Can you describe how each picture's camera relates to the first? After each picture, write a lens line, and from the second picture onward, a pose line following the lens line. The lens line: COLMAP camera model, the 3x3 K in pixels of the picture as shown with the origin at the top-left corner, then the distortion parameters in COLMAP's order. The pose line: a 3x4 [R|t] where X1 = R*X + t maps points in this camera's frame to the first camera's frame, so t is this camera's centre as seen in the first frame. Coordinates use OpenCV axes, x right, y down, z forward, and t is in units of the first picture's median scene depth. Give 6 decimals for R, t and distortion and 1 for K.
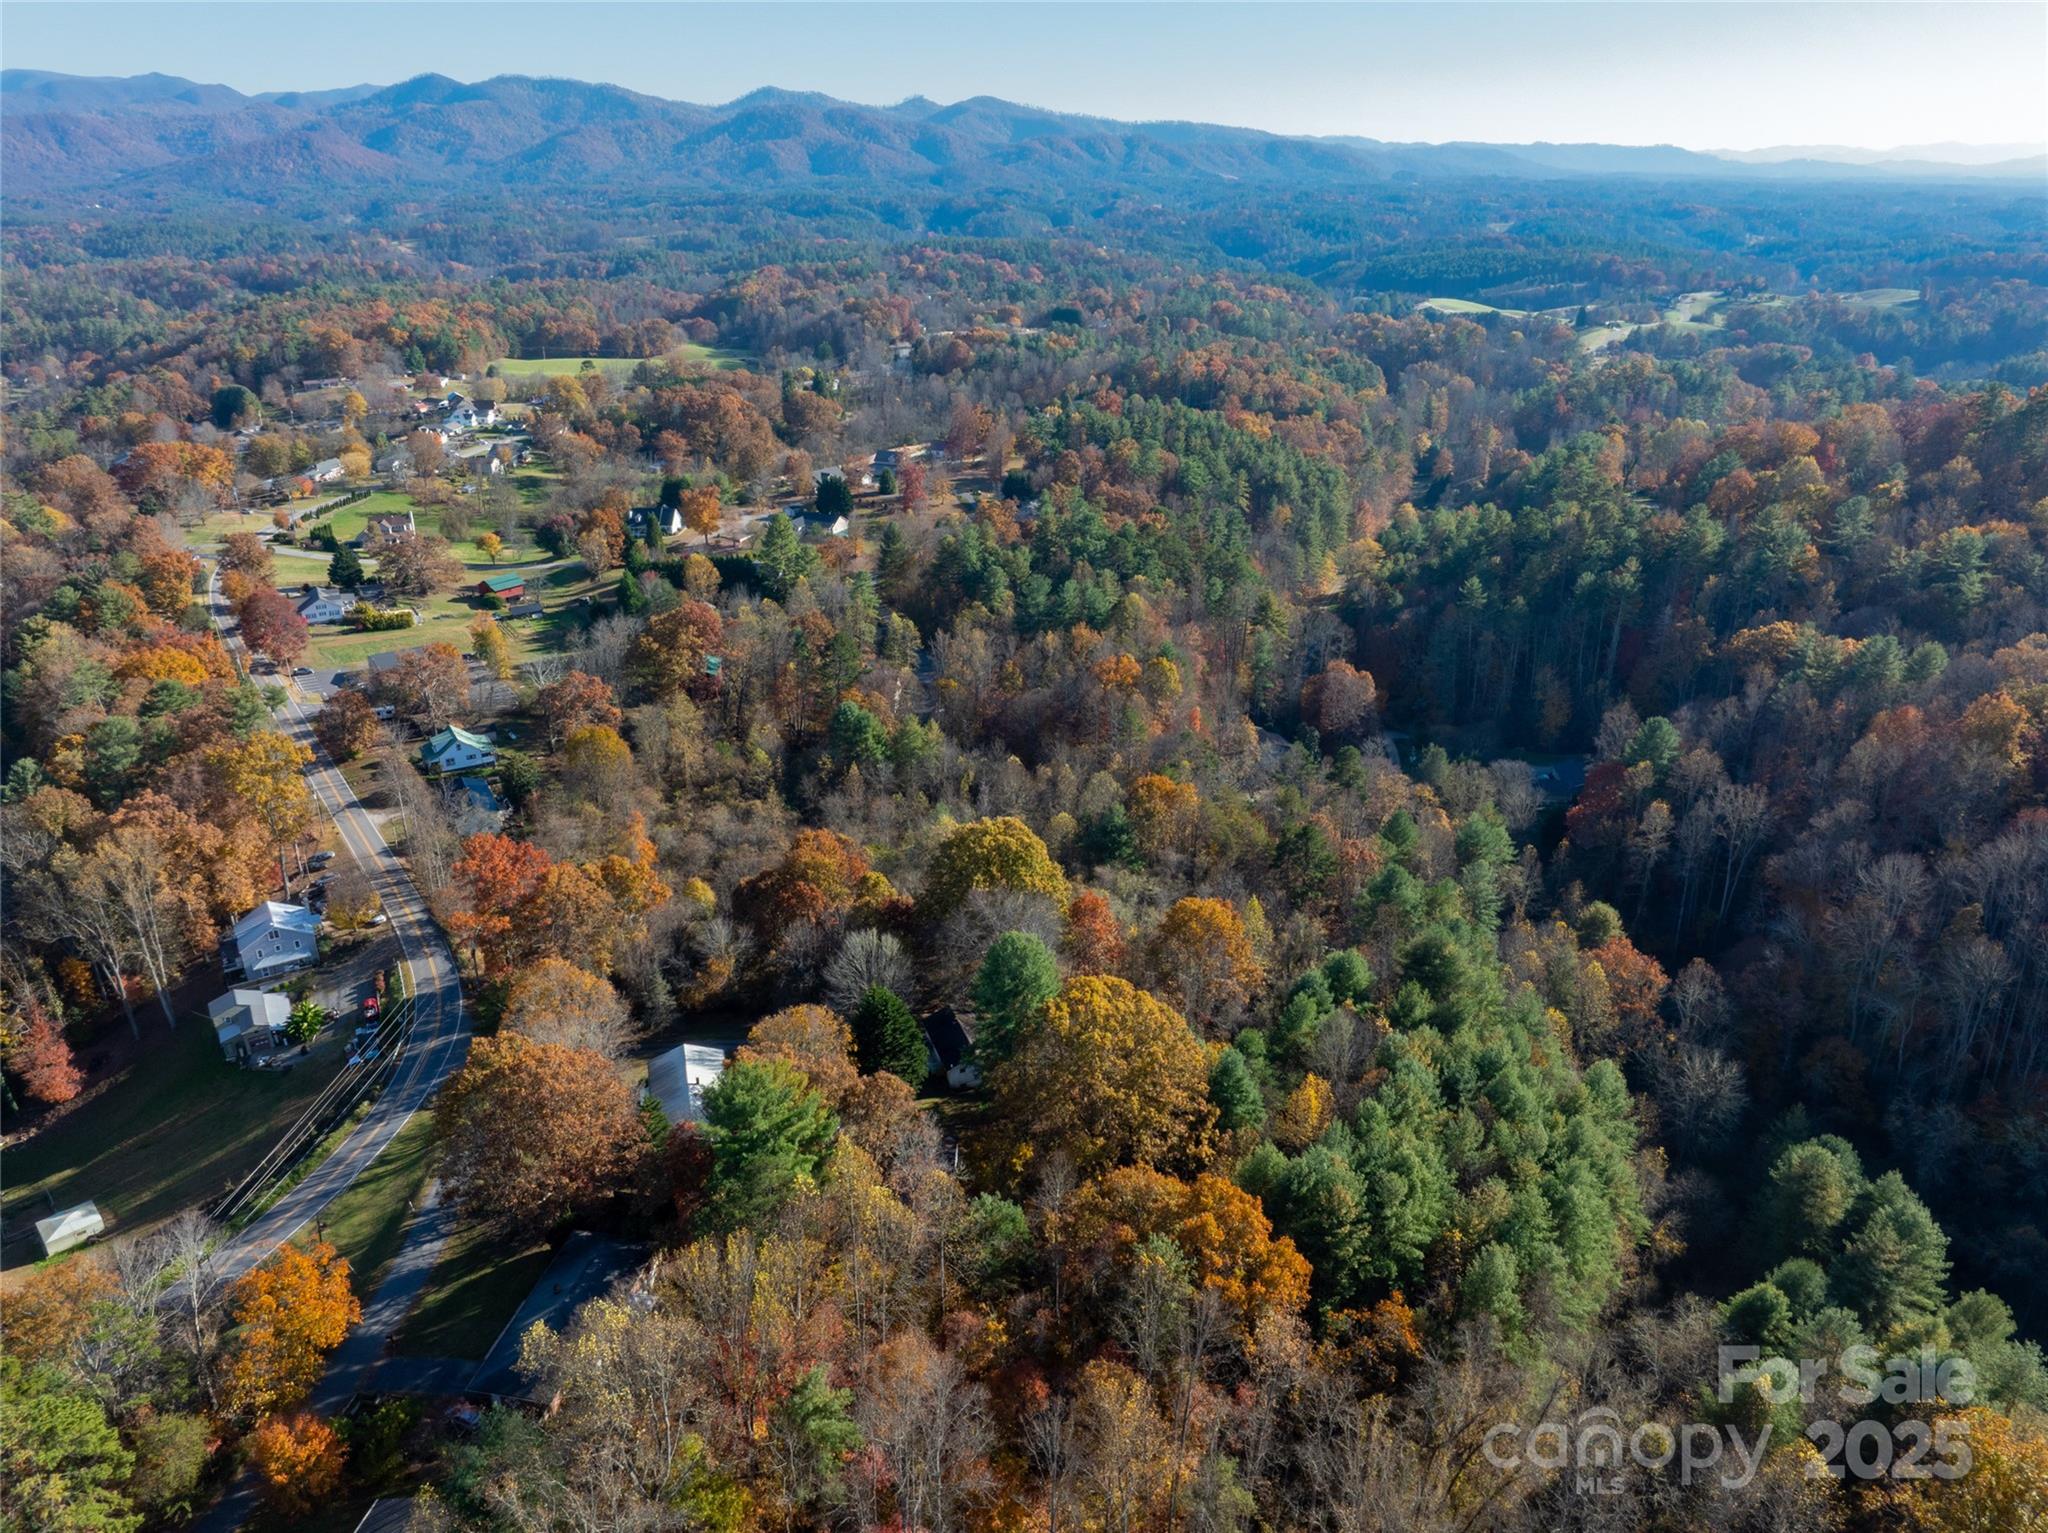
lens RADIAL K [[1440.2, 0, 1026.2], [0, 1440.2, 764.9], [0, 0, 1]] dist [-0.051750, 0.023936]
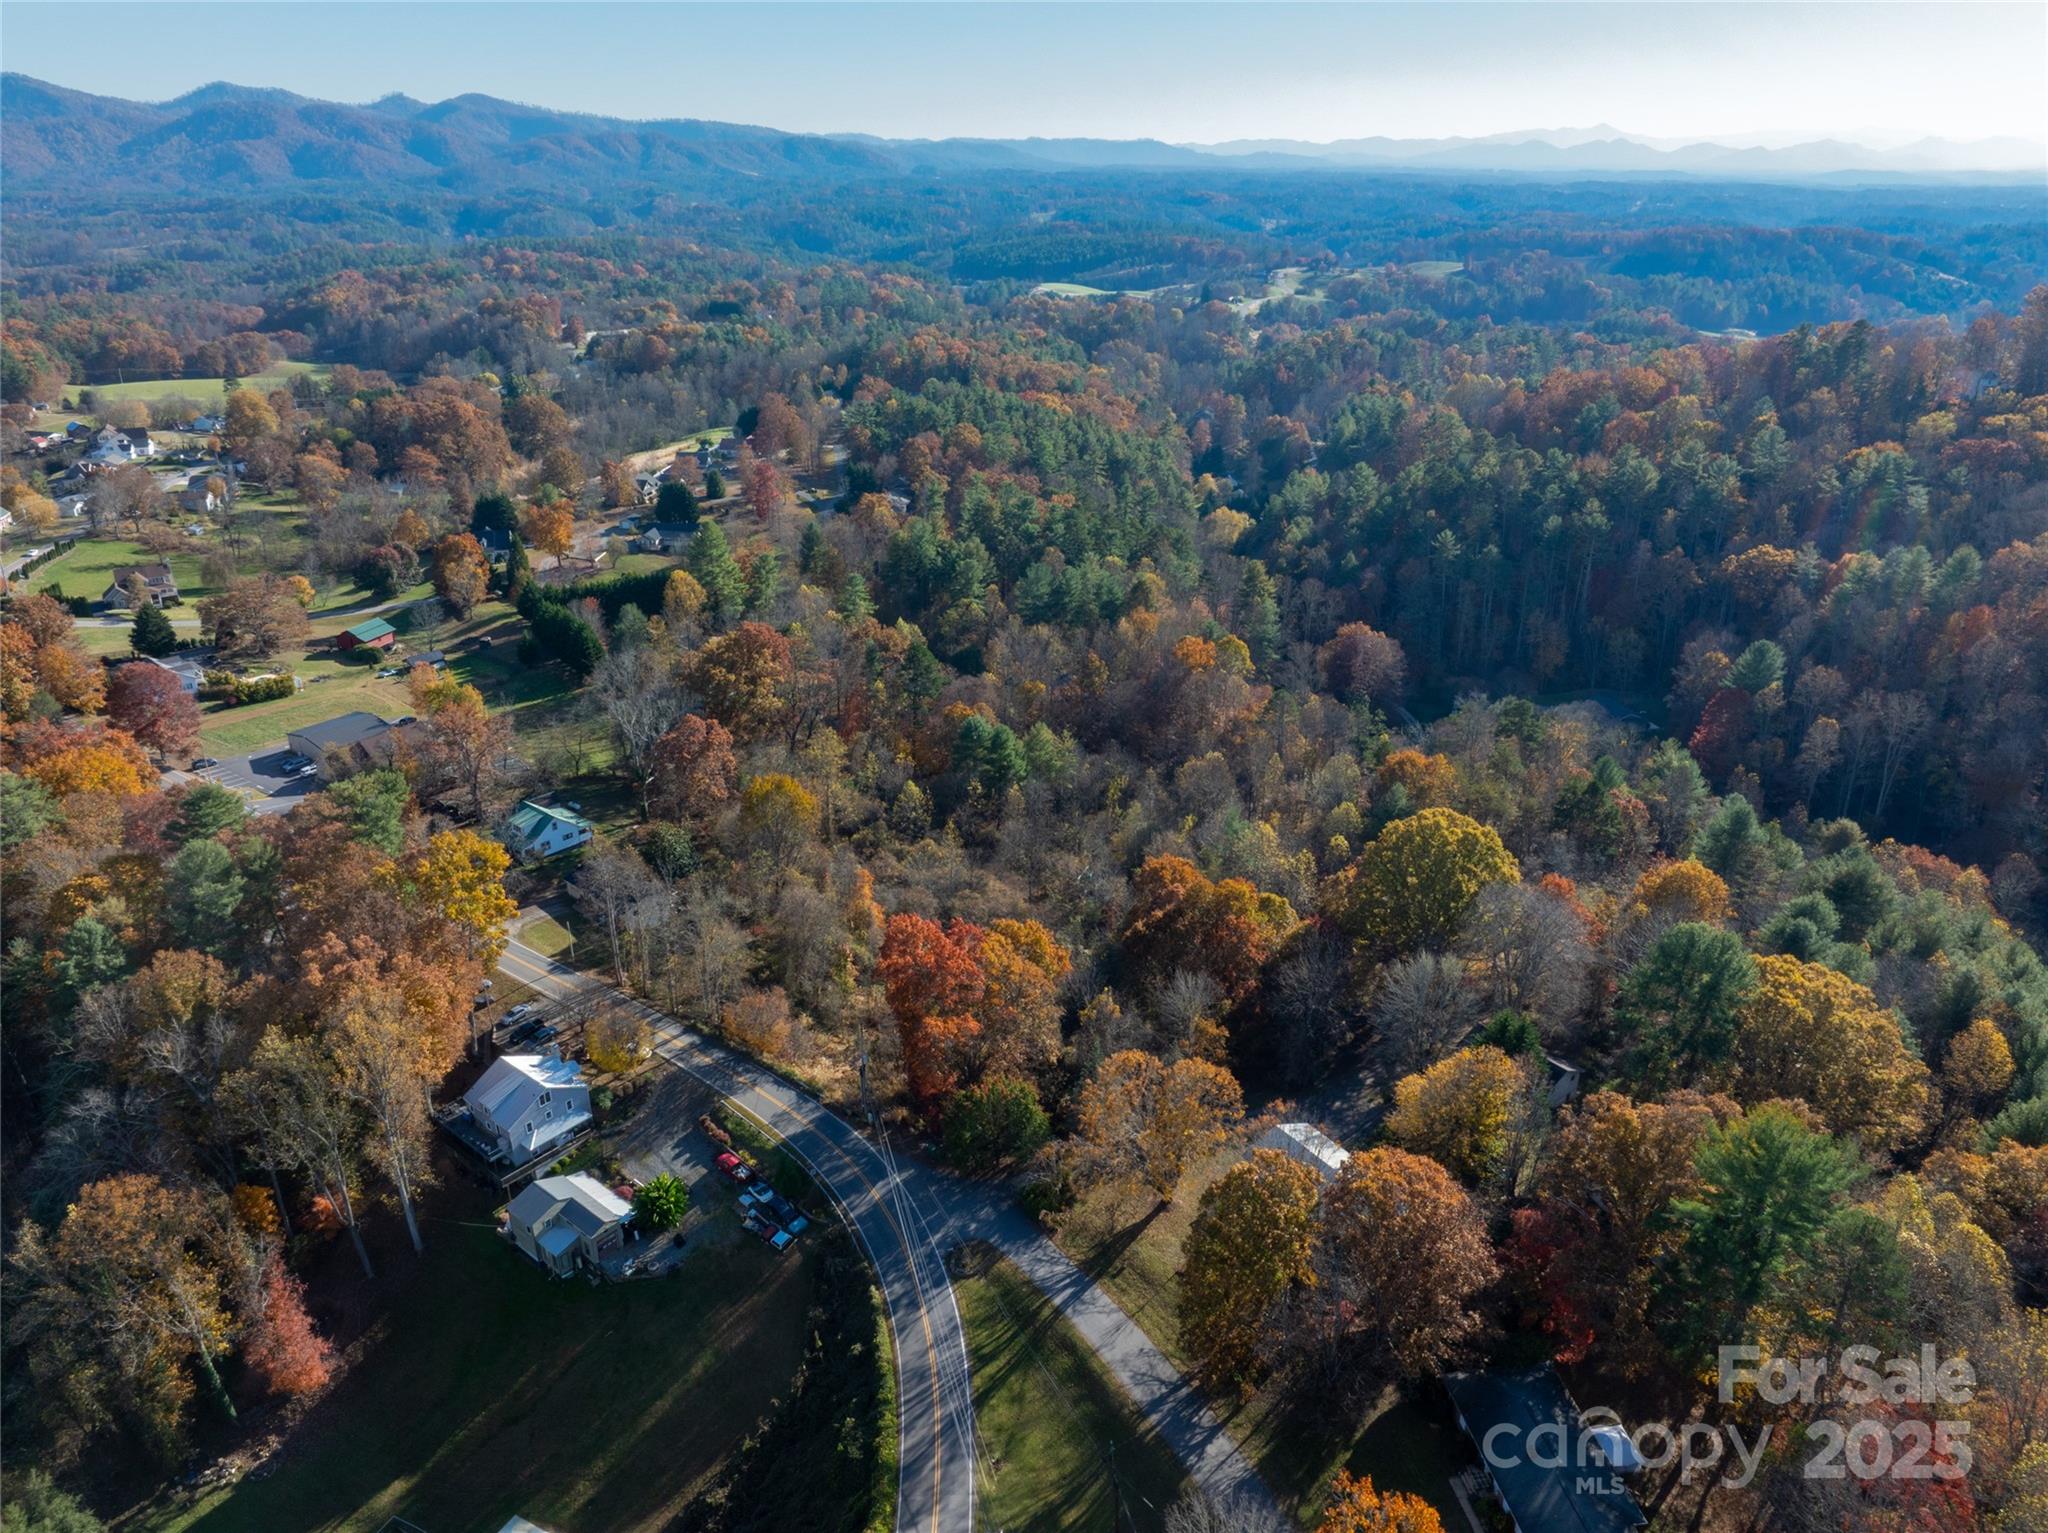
lens RADIAL K [[1440.2, 0, 1018.9], [0, 1440.2, 769.1], [0, 0, 1]] dist [-0.051750, 0.023936]
pose [[0.948722, -0.124385, 0.290610, -0.097363], [0.123636, 0.992105, 0.021017, -0.007357], [-0.290930, 0.015991, 0.956611, 0.041168]]
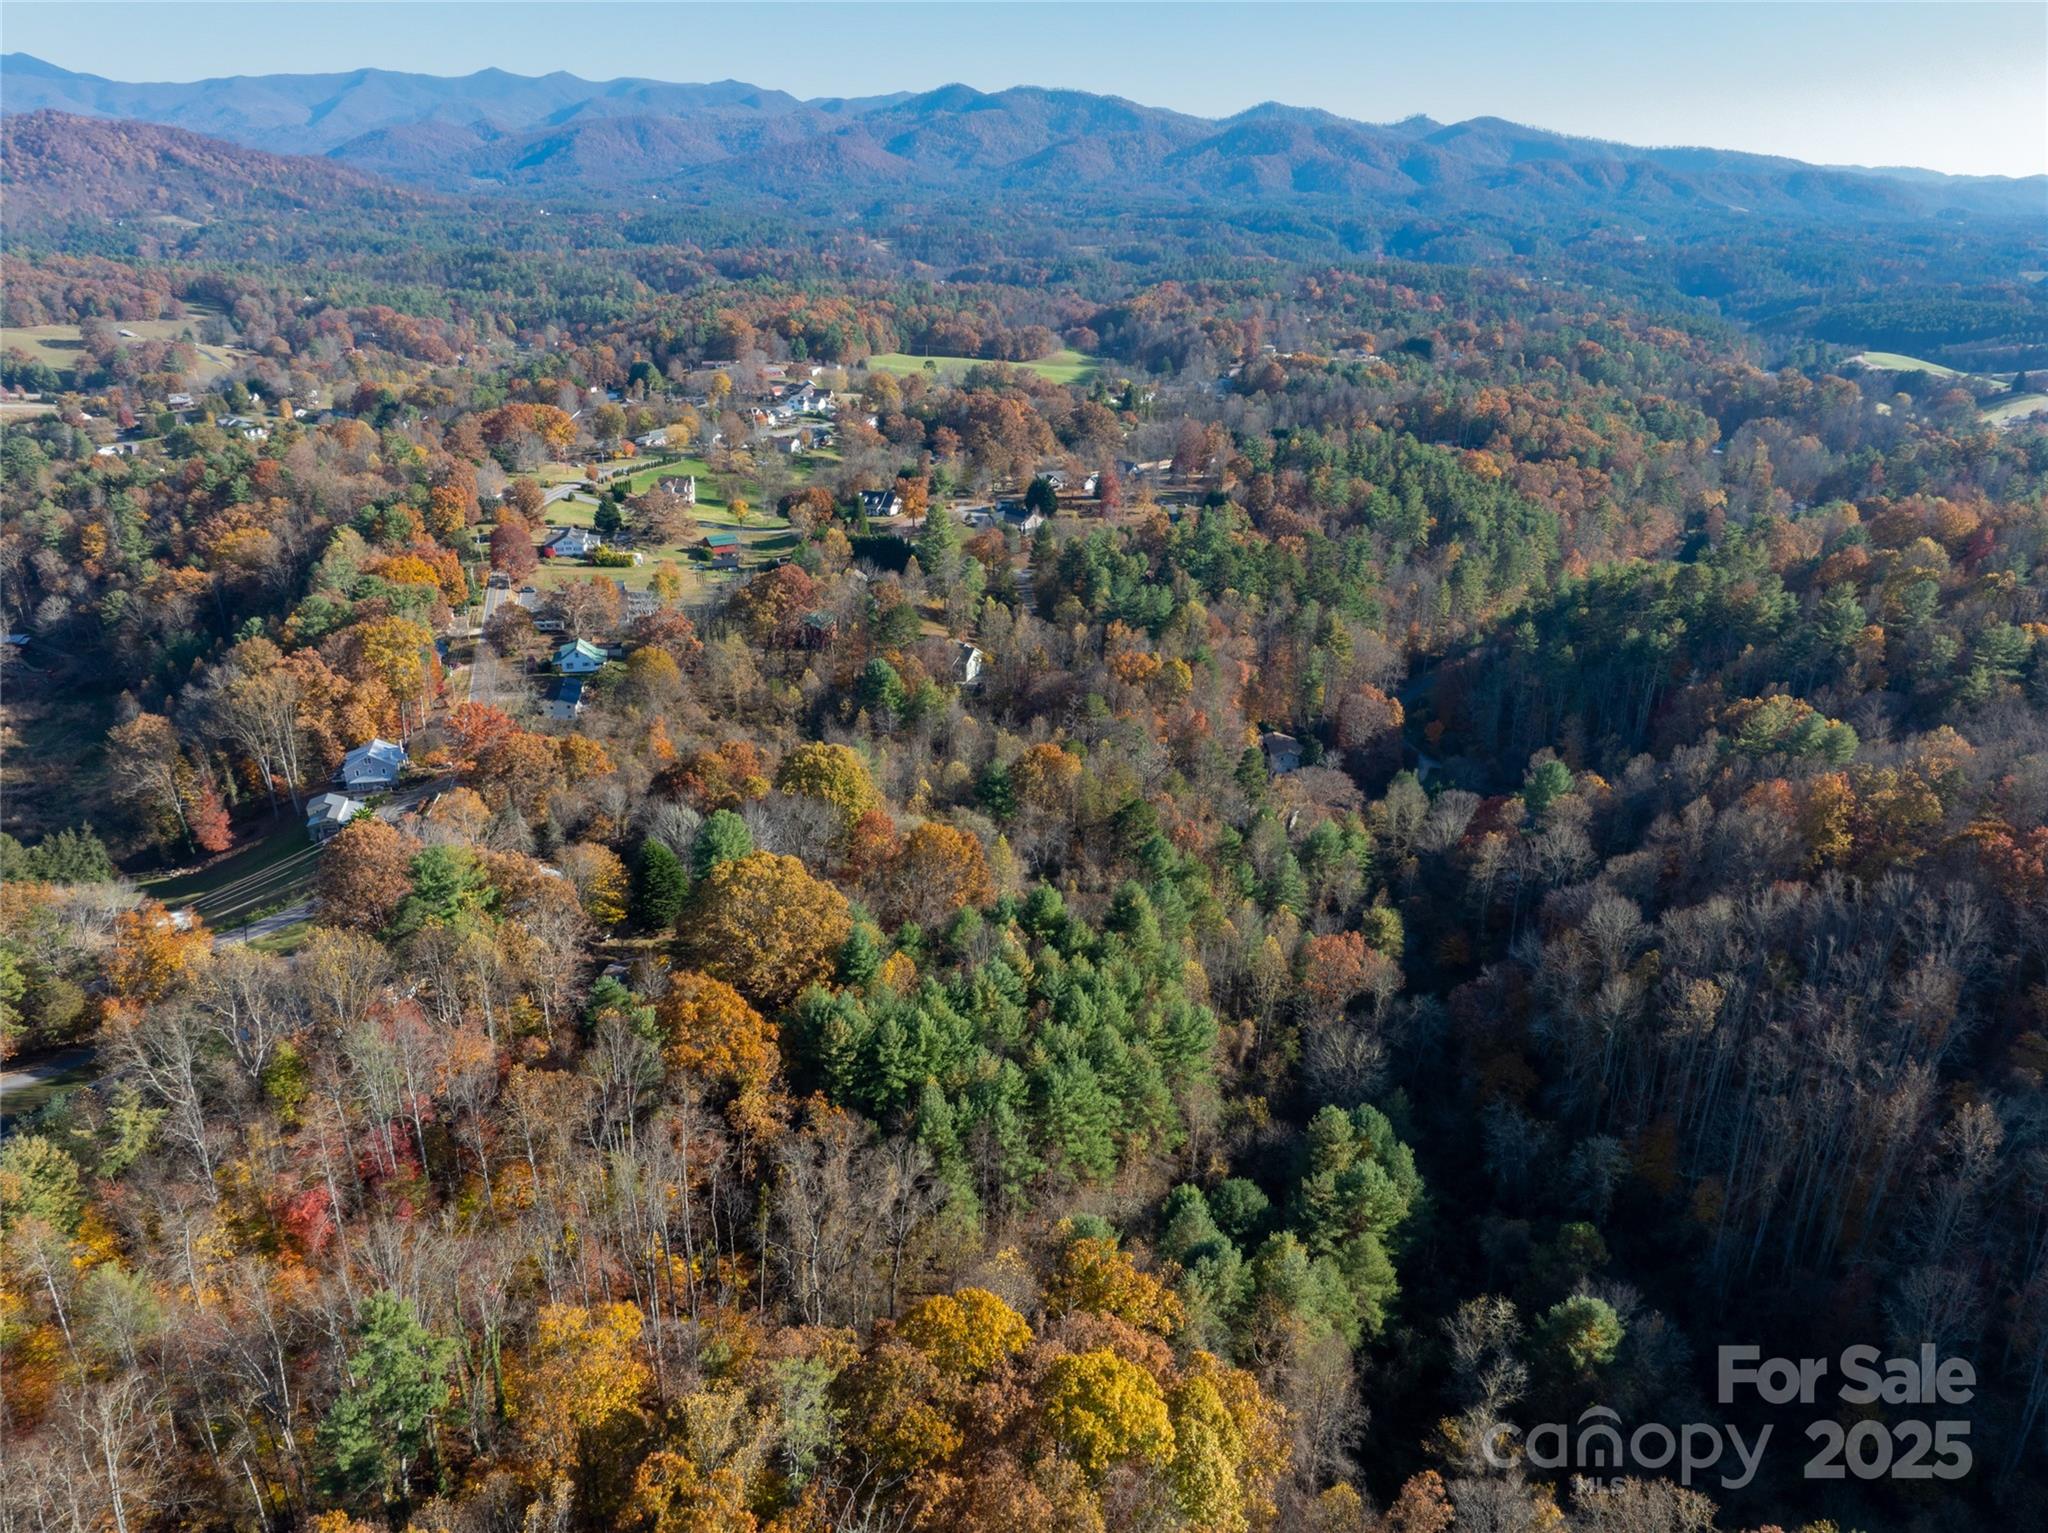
lens RADIAL K [[1440.2, 0, 1030.0], [0, 1440.2, 769.8], [0, 0, 1]] dist [-0.051750, 0.023936]
pose [[0.947451, 0.141565, -0.286873, 0.095286], [-0.142950, 0.989597, 0.016222, 0.002656], [0.286185, 0.025639, 0.957831, -0.028580]]
